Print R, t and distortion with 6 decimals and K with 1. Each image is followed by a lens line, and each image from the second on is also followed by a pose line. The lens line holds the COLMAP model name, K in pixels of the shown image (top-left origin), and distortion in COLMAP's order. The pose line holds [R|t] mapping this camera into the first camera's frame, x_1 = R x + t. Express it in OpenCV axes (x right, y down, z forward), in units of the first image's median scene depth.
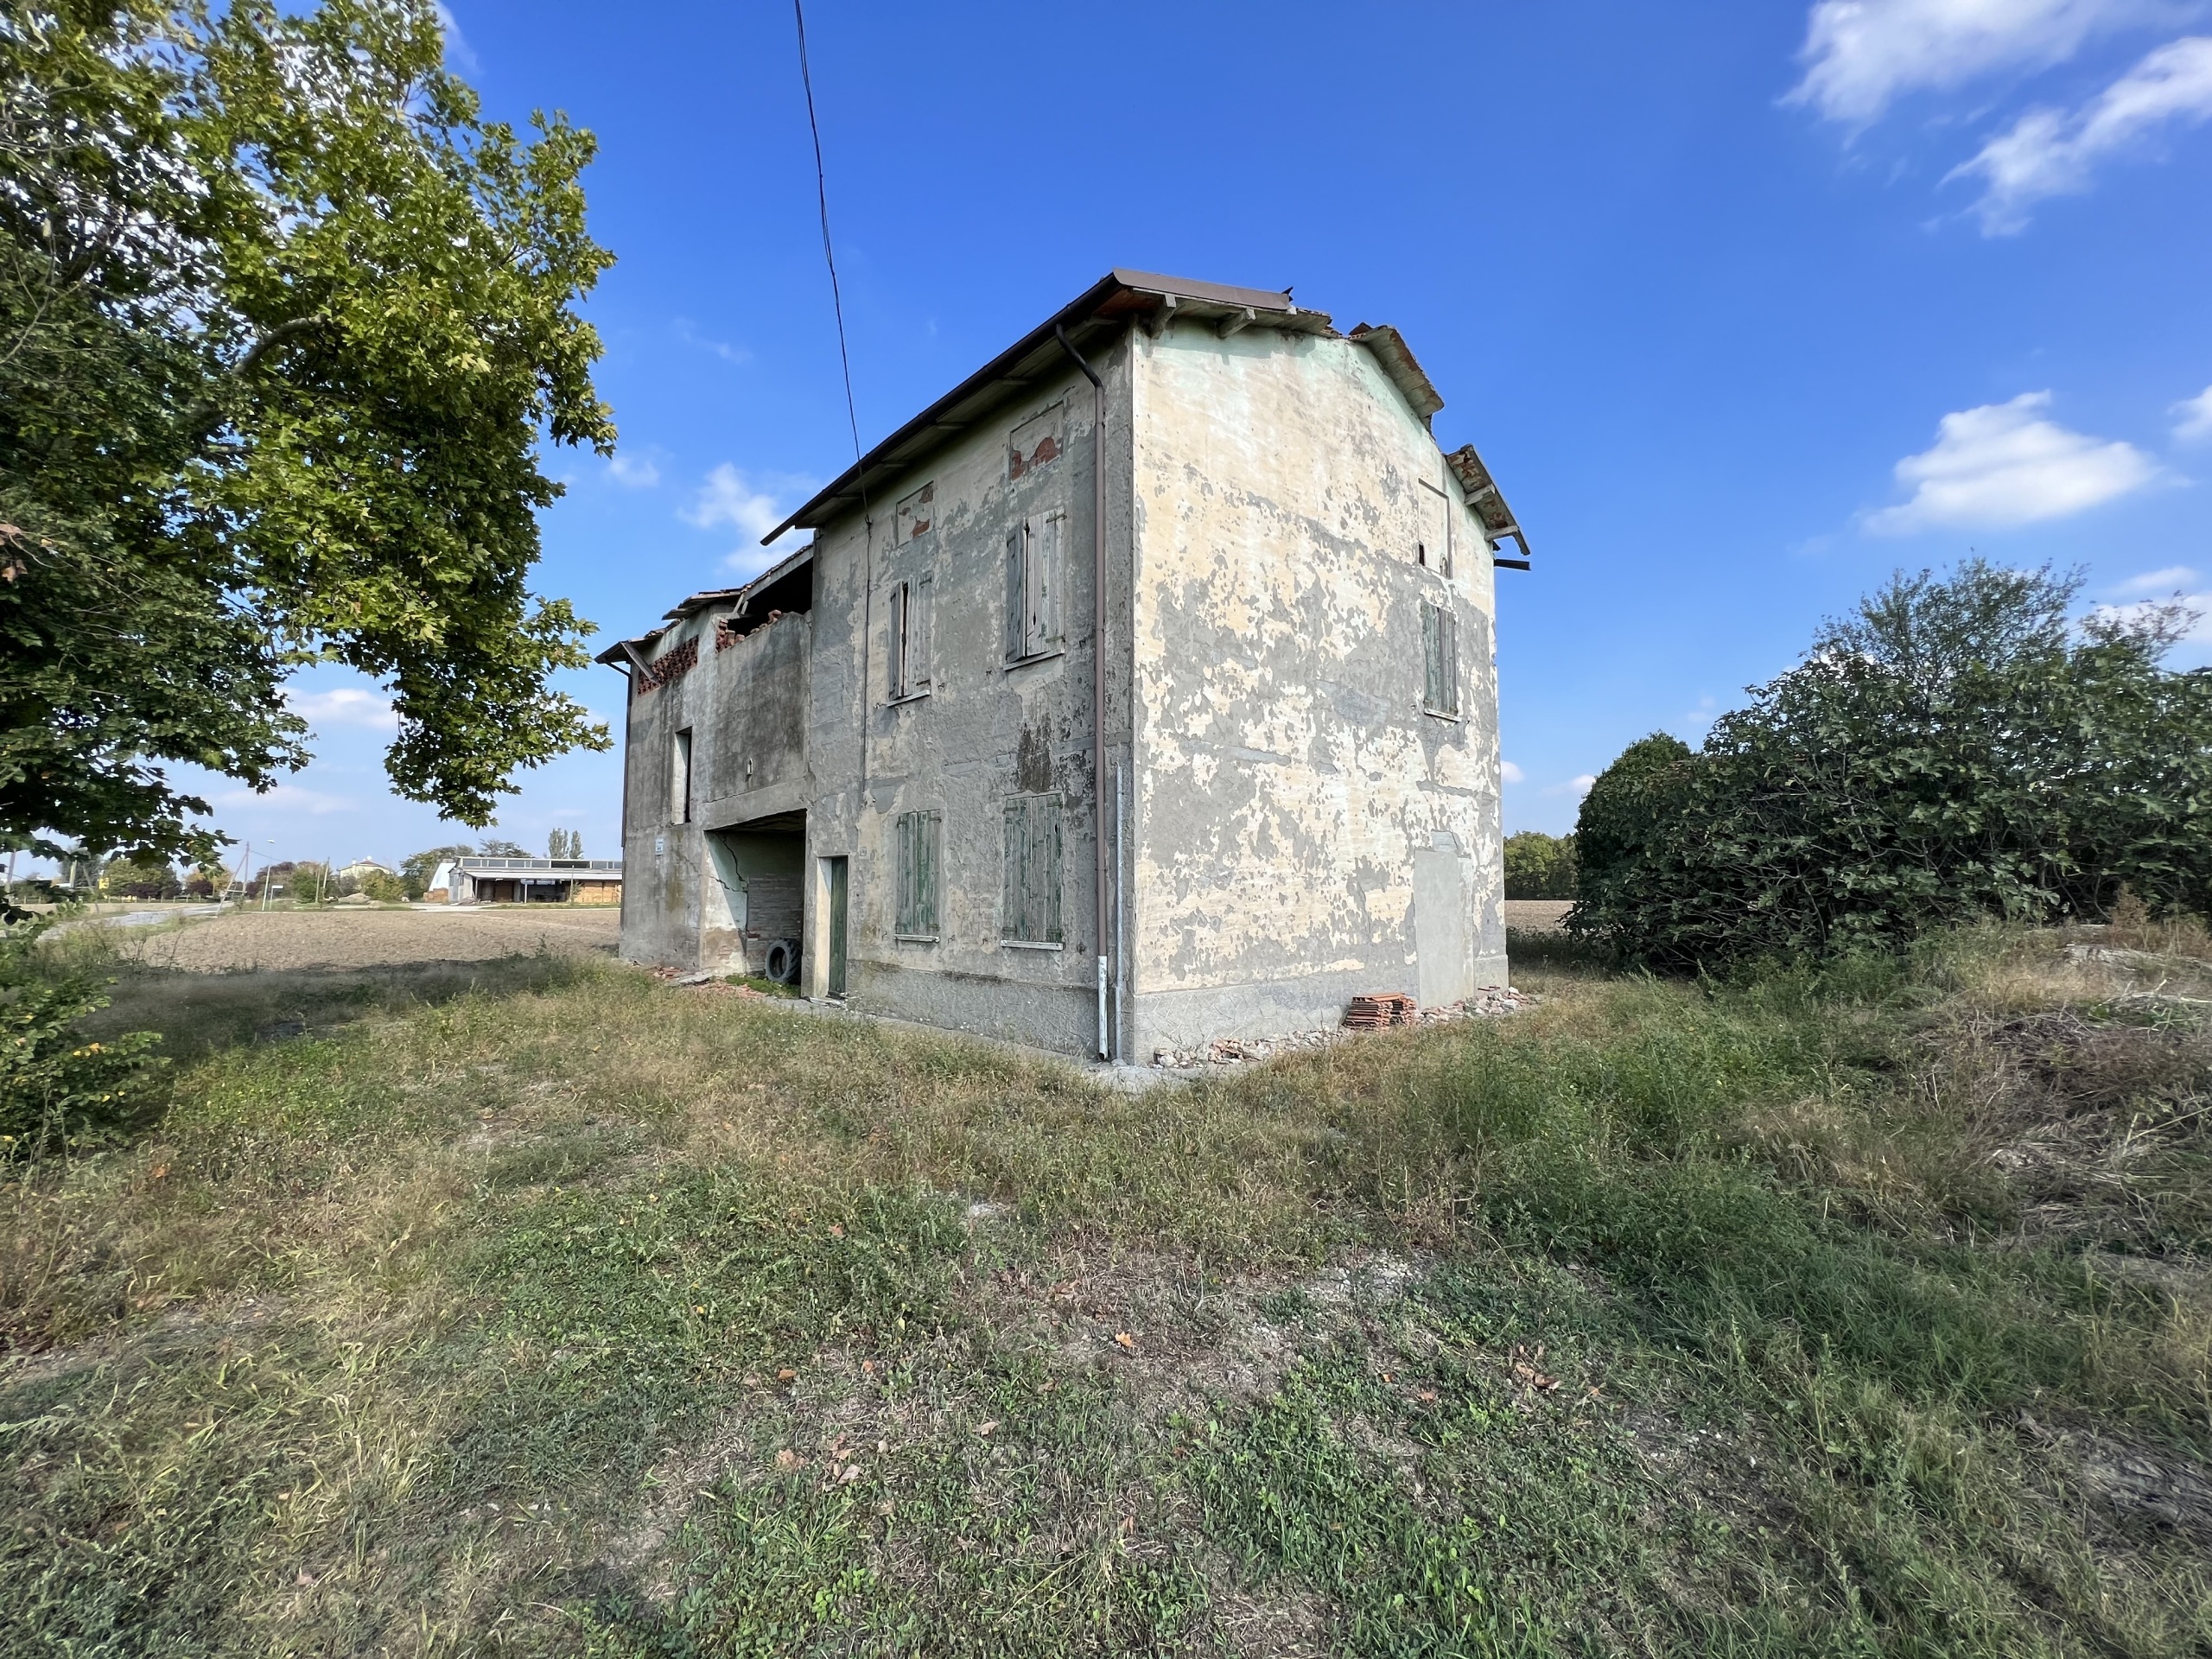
lens RADIAL K [[886.8, 0, 1099.3], [0, 886.8, 817.2], [0, 0, 1]] dist [-0.003160, 0.001229]
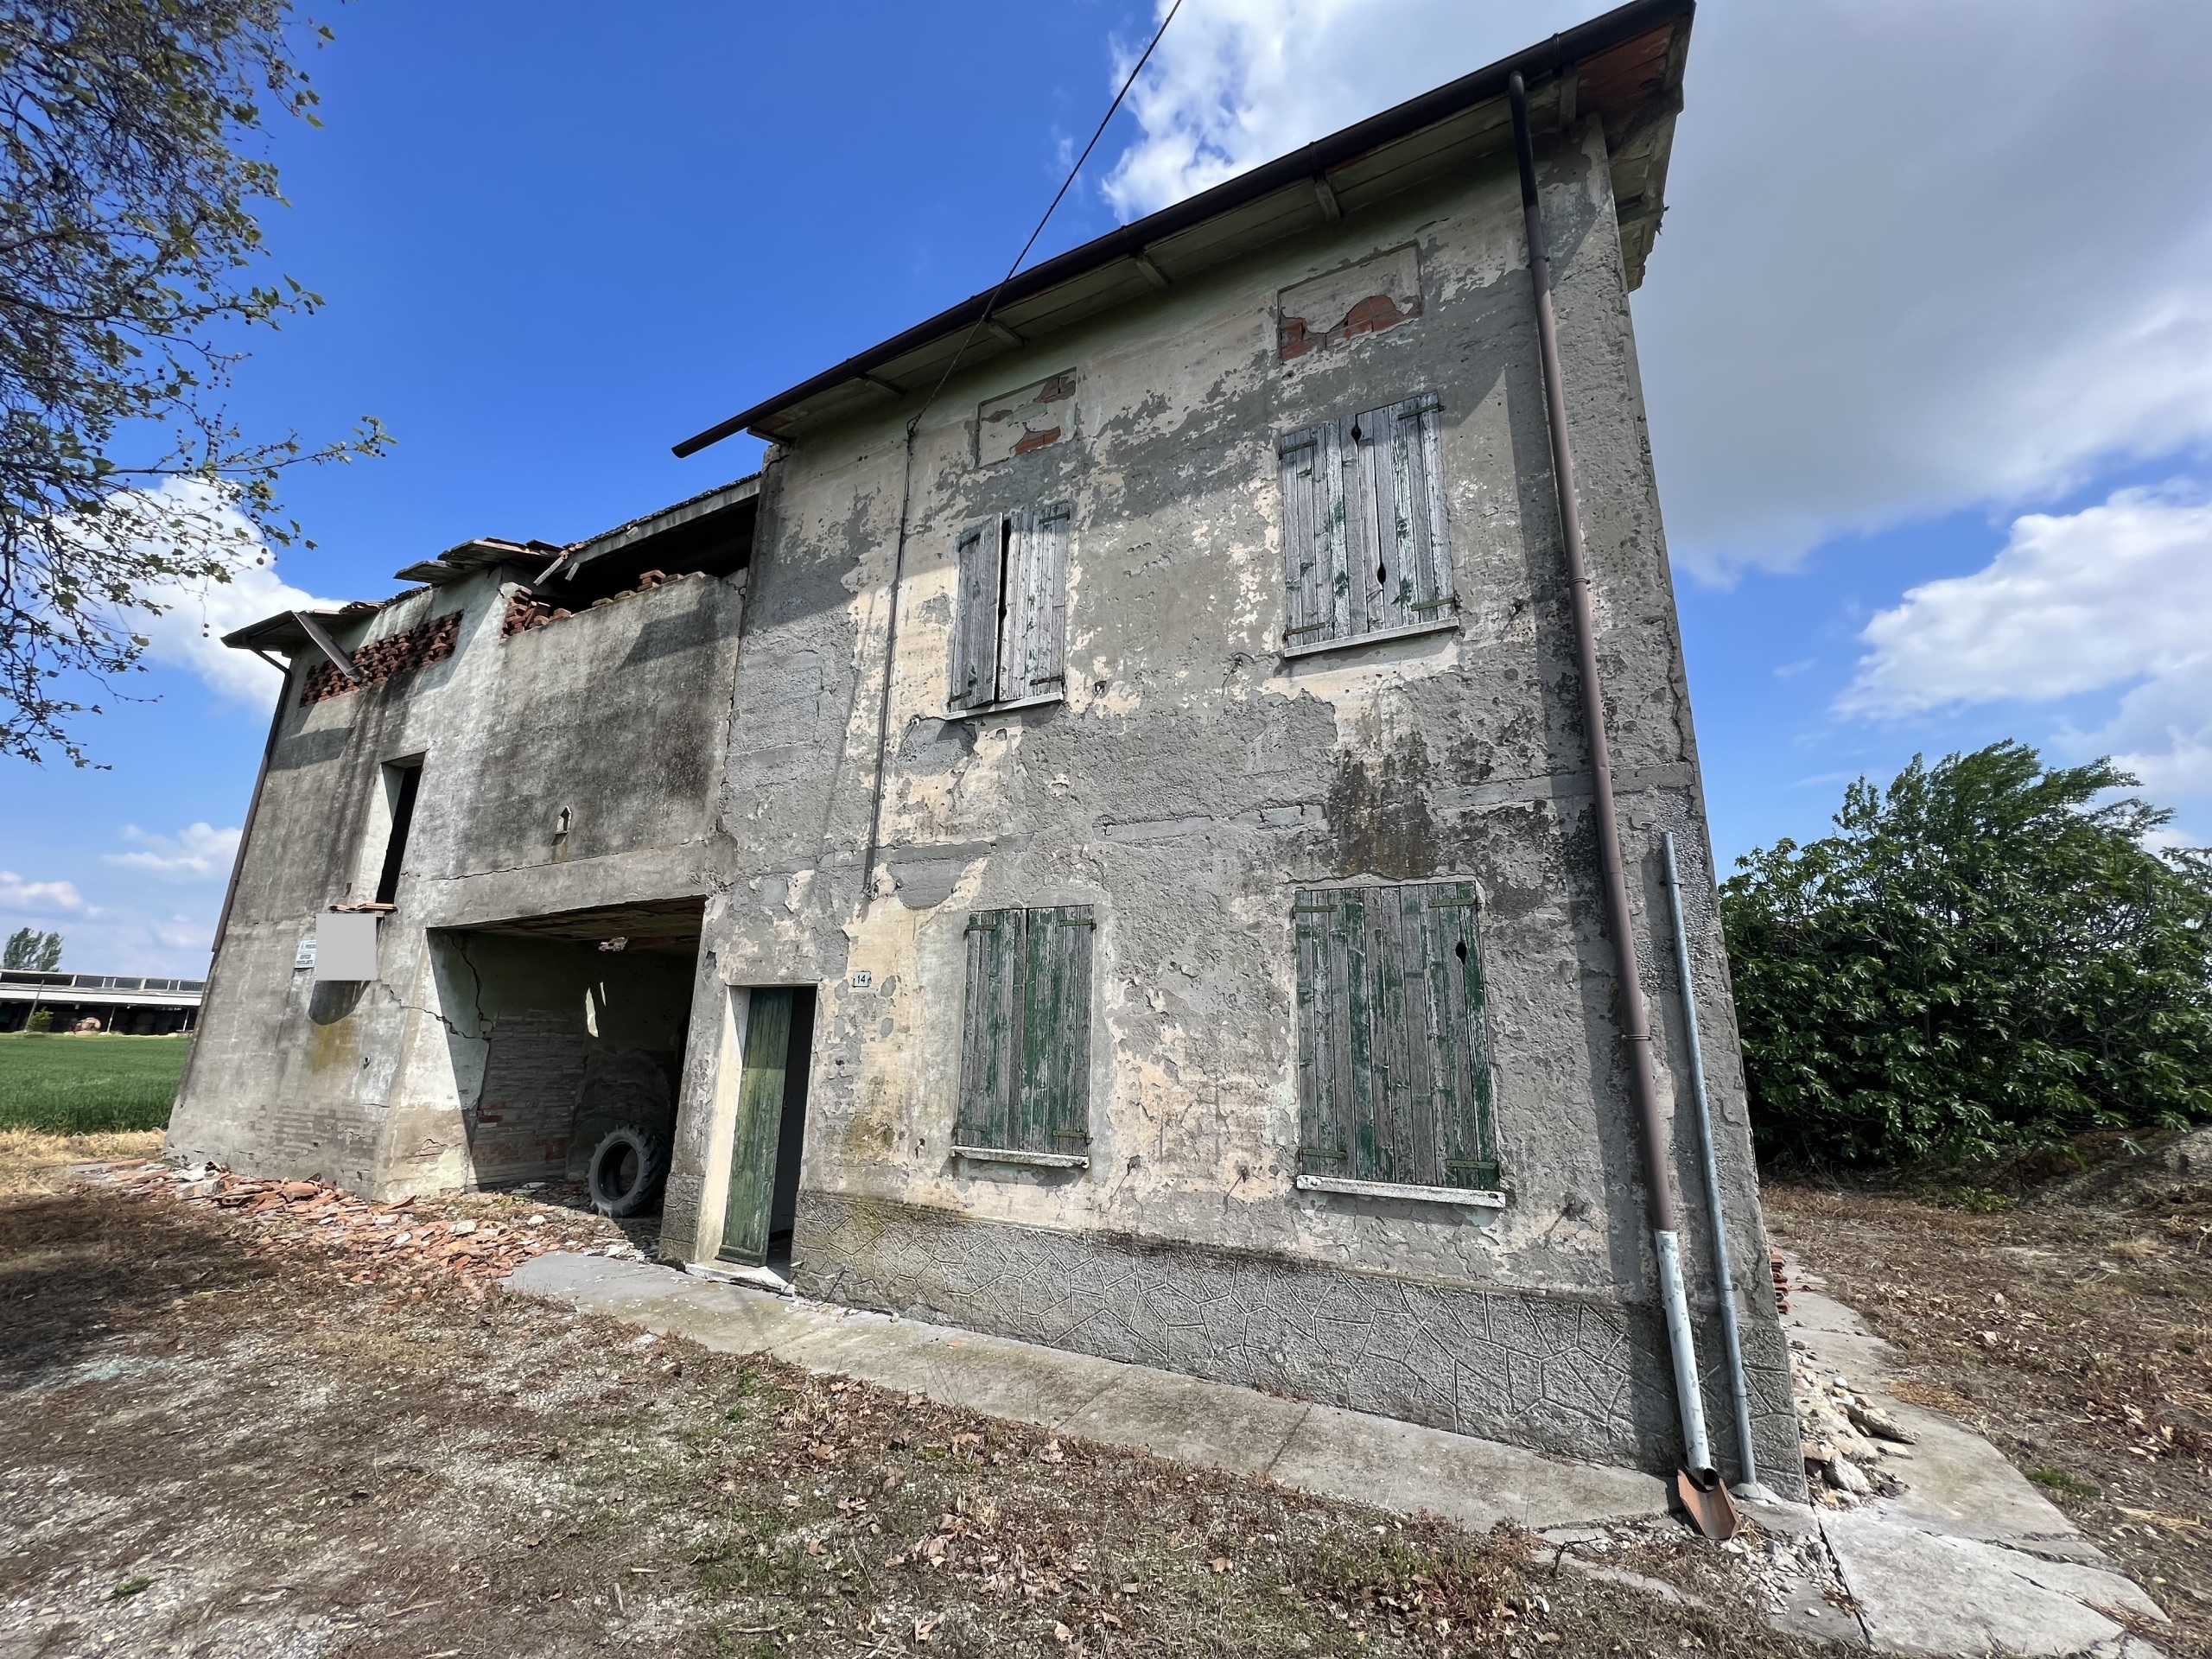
lens RADIAL K [[886.8, 0, 1099.1], [0, 886.8, 814.8], [0, 0, 1]] dist [-0.003160, 0.001229]
pose [[0.944551, 0.102423, 0.311984, -0.315188], [-0.050521, 0.984126, -0.170130, 0.025249], [-0.324456, 0.144934, 0.934731, 0.446075]]
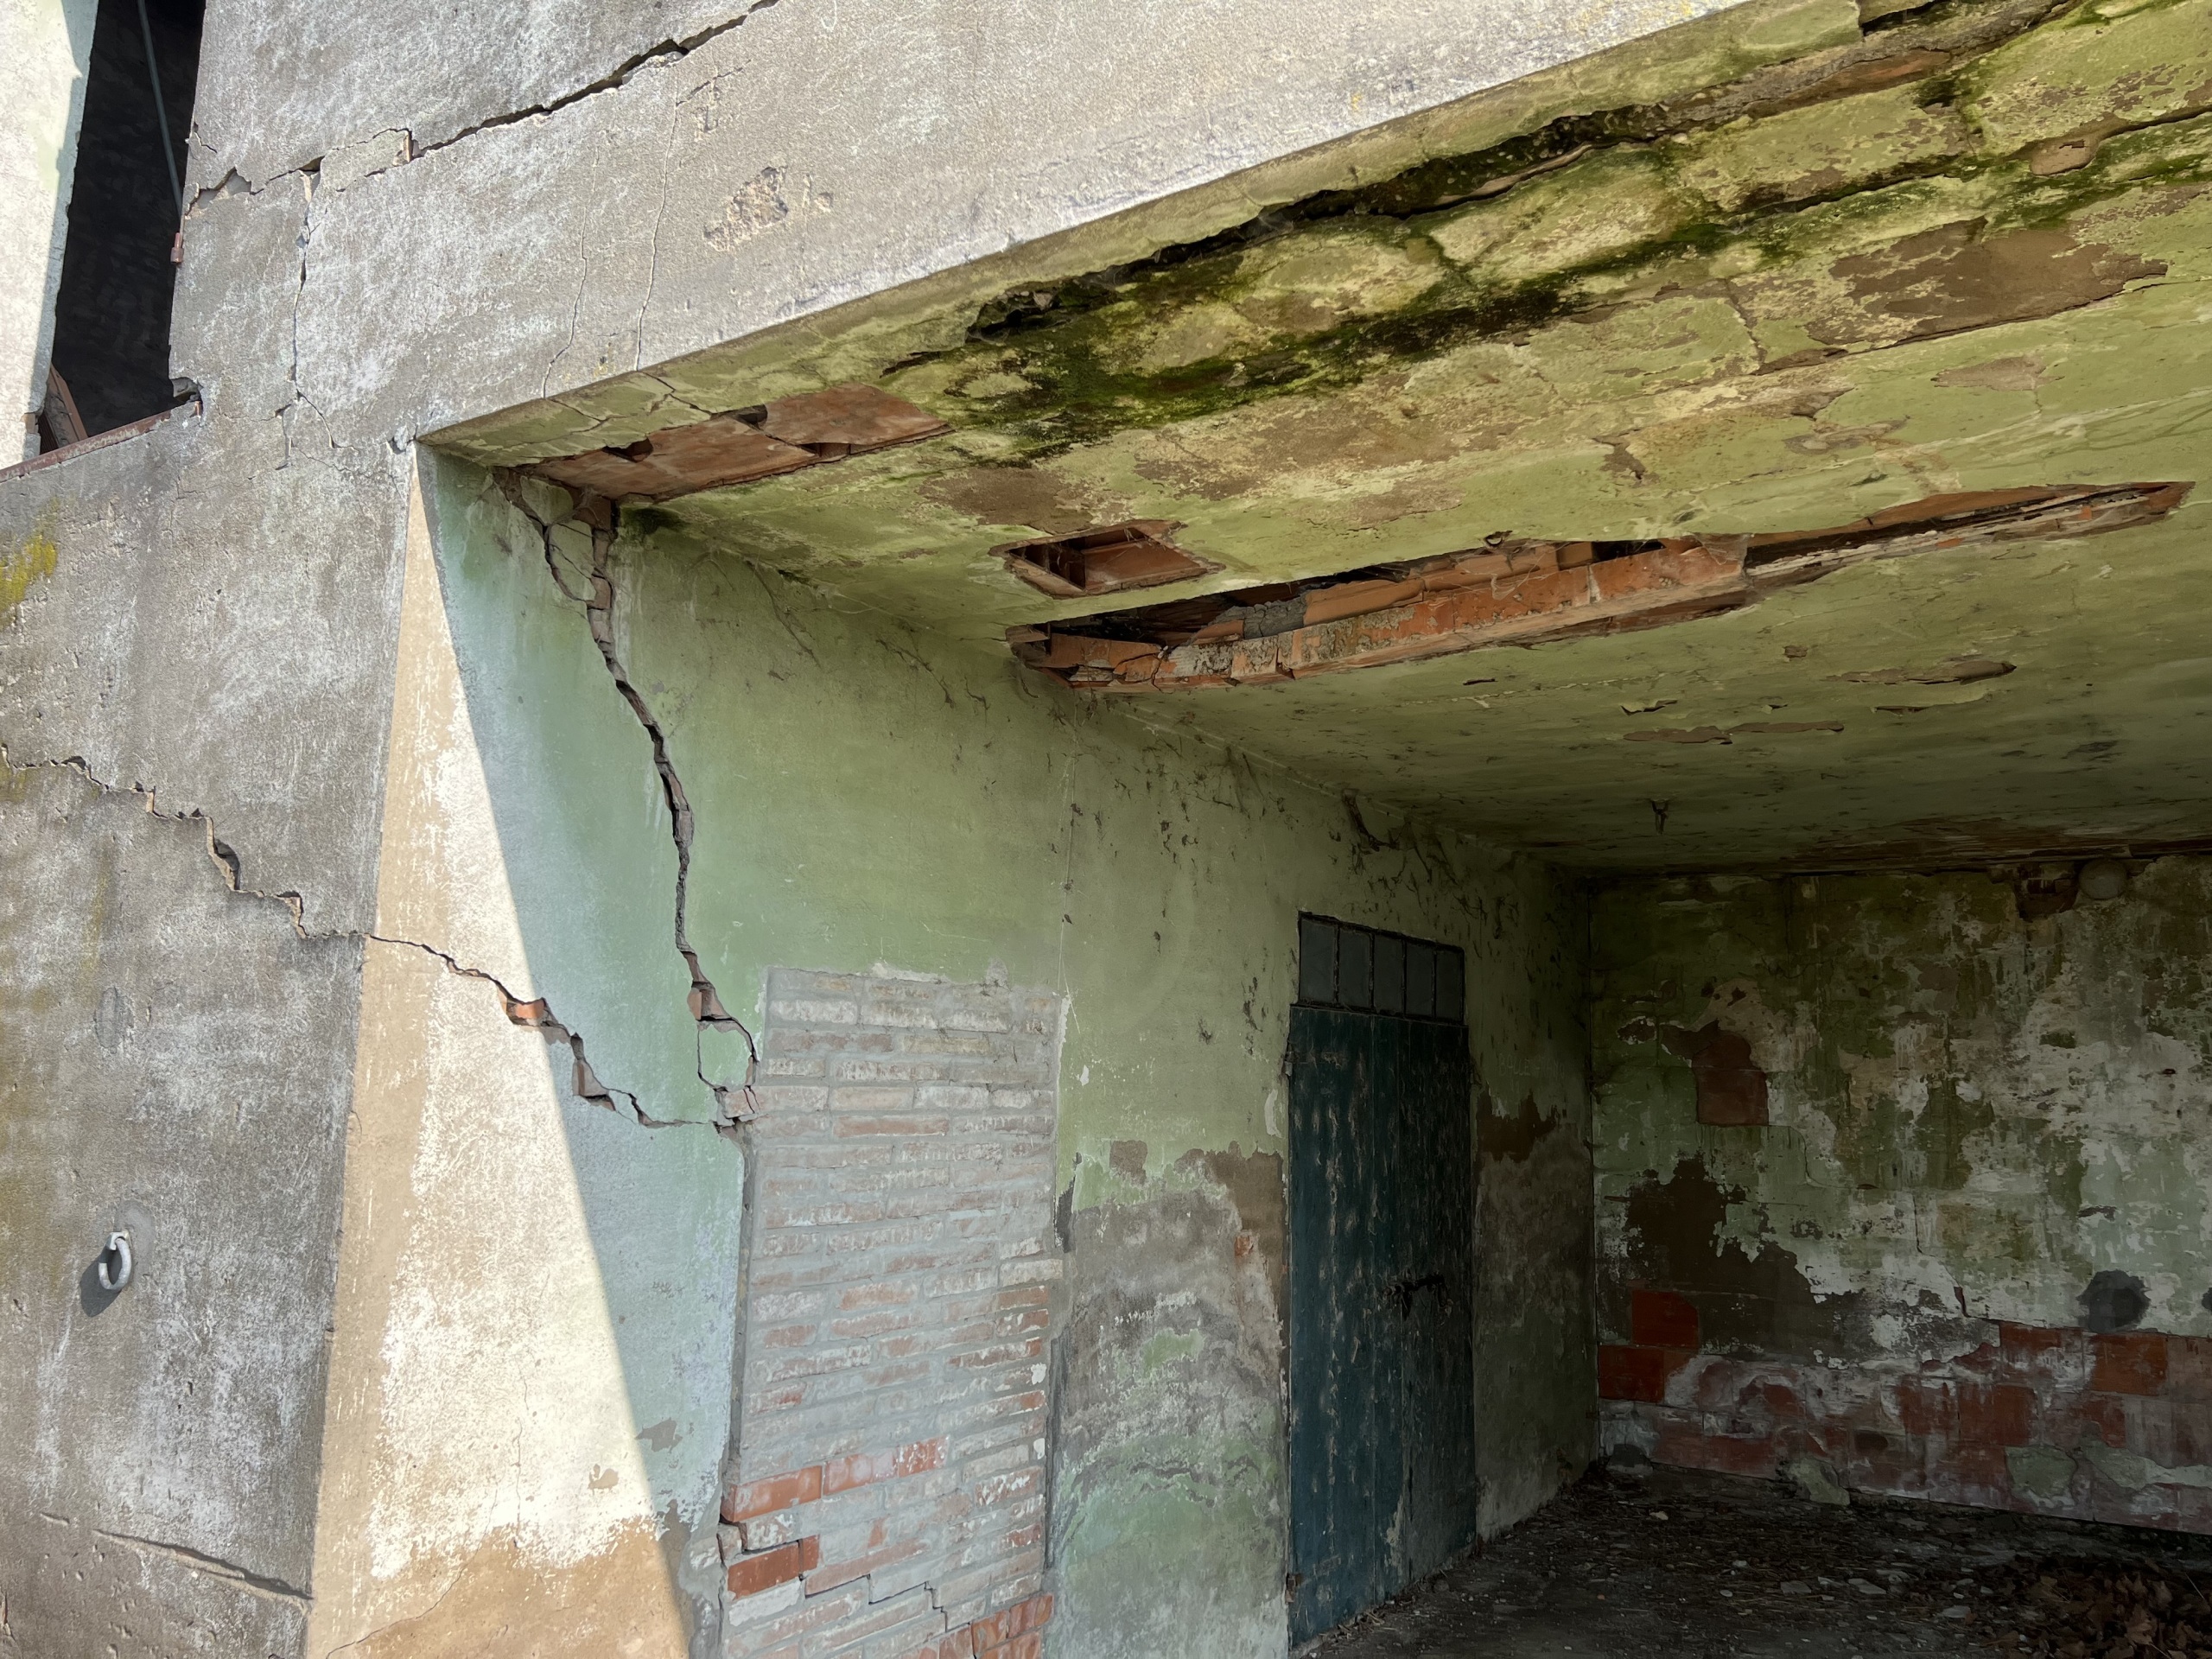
lens RADIAL K [[1693.6, 0, 1115.2], [0, 1693.6, 820.6], [0, 0, 1]] dist [0.008768, 0.003528]
pose [[0.964983, 0.064373, 0.254290, -0.595412], [-0.047624, 0.996304, -0.071487, 0.087101], [-0.257952, 0.056873, 0.964482, 1.162104]]
